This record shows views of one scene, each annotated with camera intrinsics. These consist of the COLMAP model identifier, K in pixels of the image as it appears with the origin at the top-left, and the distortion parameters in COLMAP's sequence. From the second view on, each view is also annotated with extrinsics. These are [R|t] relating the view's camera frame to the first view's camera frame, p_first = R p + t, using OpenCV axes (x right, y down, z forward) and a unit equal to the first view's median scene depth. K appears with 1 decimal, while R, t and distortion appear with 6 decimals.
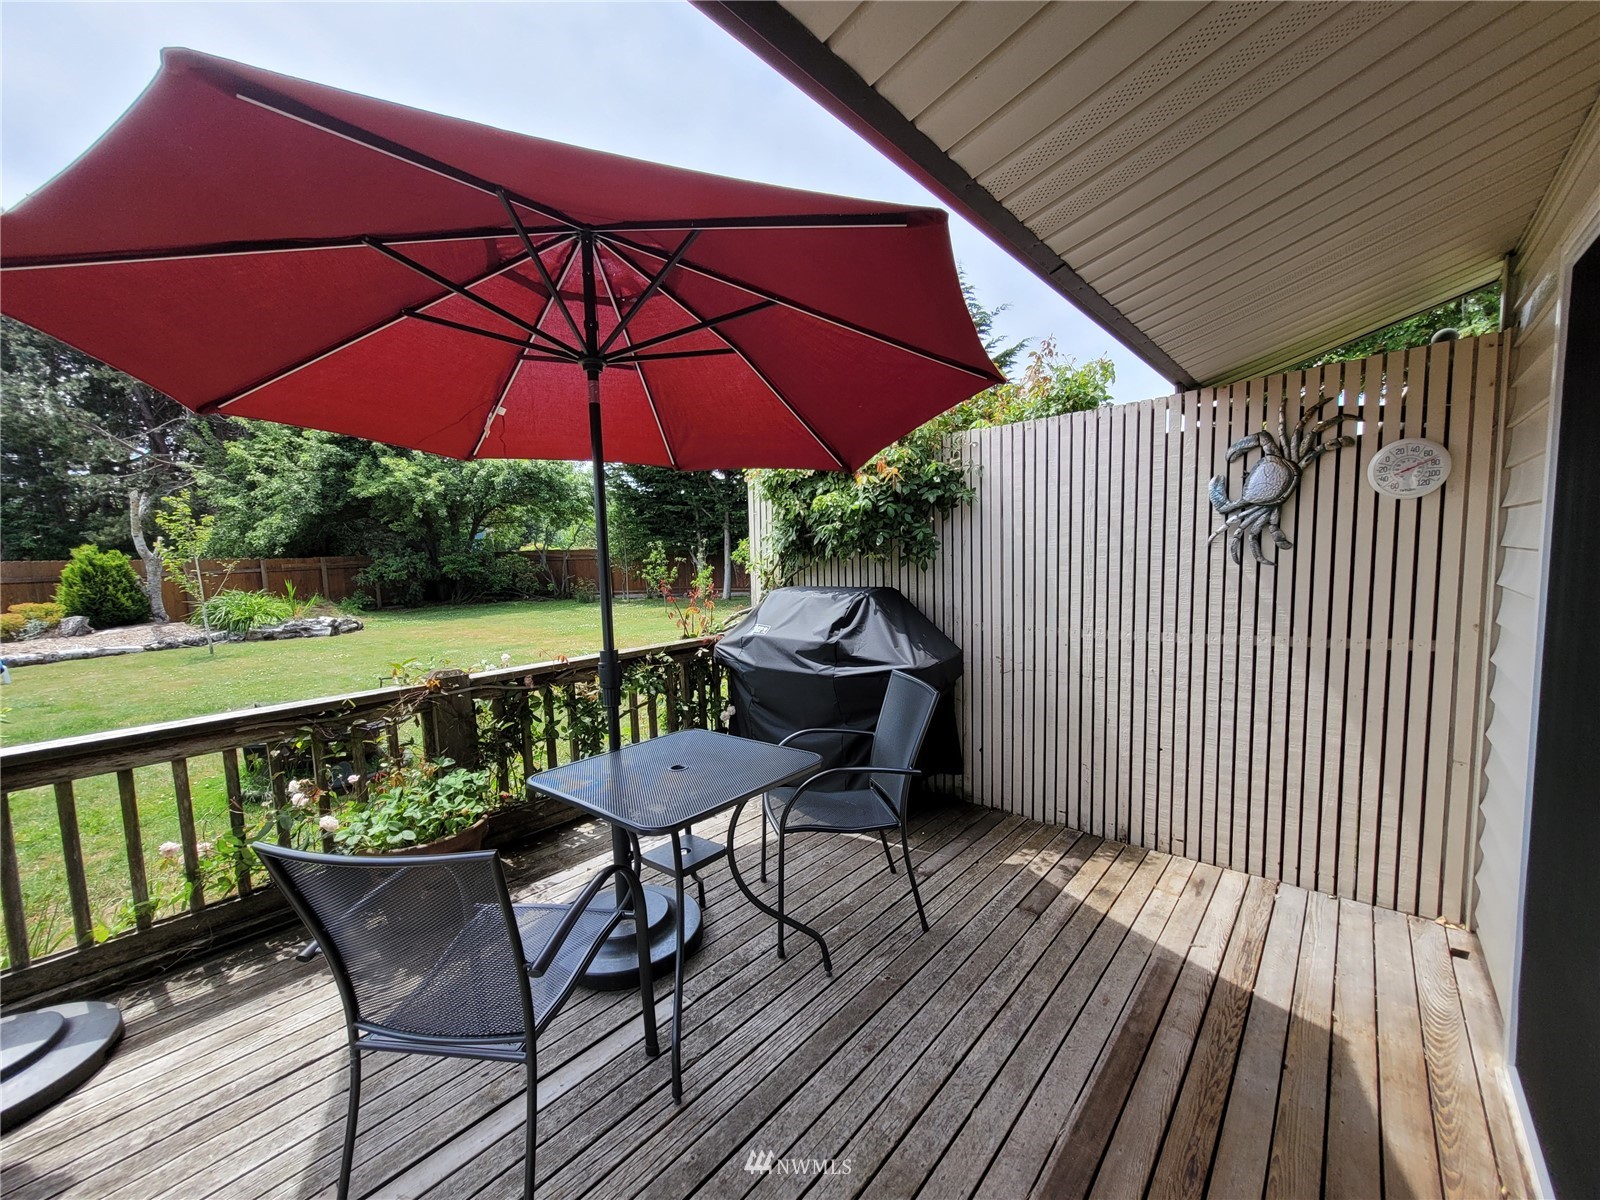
lens RADIAL K [[628.9, 0, 797.9], [0, 628.9, 607.0], [0, 0, 1]] dist [-0.000248, -0.000155]
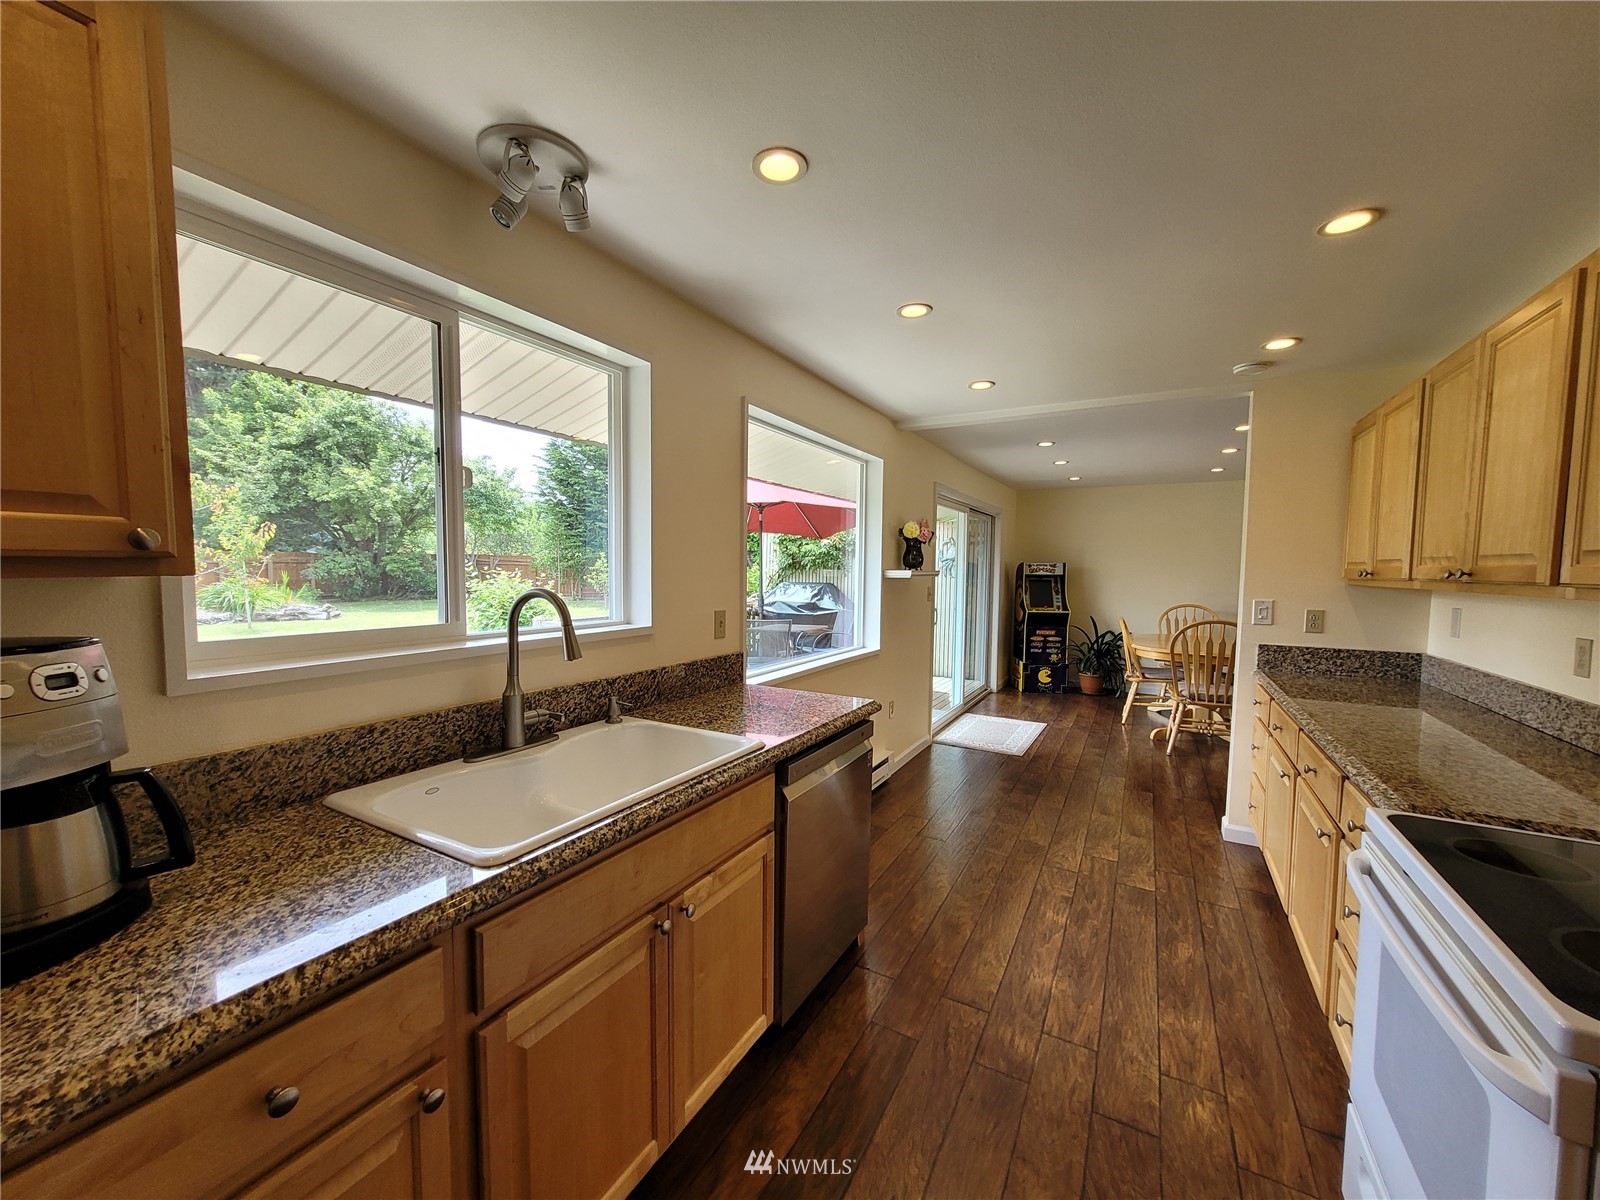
lens RADIAL K [[628.9, 0, 797.9], [0, 628.9, 607.0], [0, 0, 1]] dist [-0.000248, -0.000155]
pose [[0.975649, 0.031763, 0.217025, -0.164271], [-0.025694, 0.999198, -0.030727, 0.045035], [-0.217826, 0.024403, 0.975682, -0.445518]]
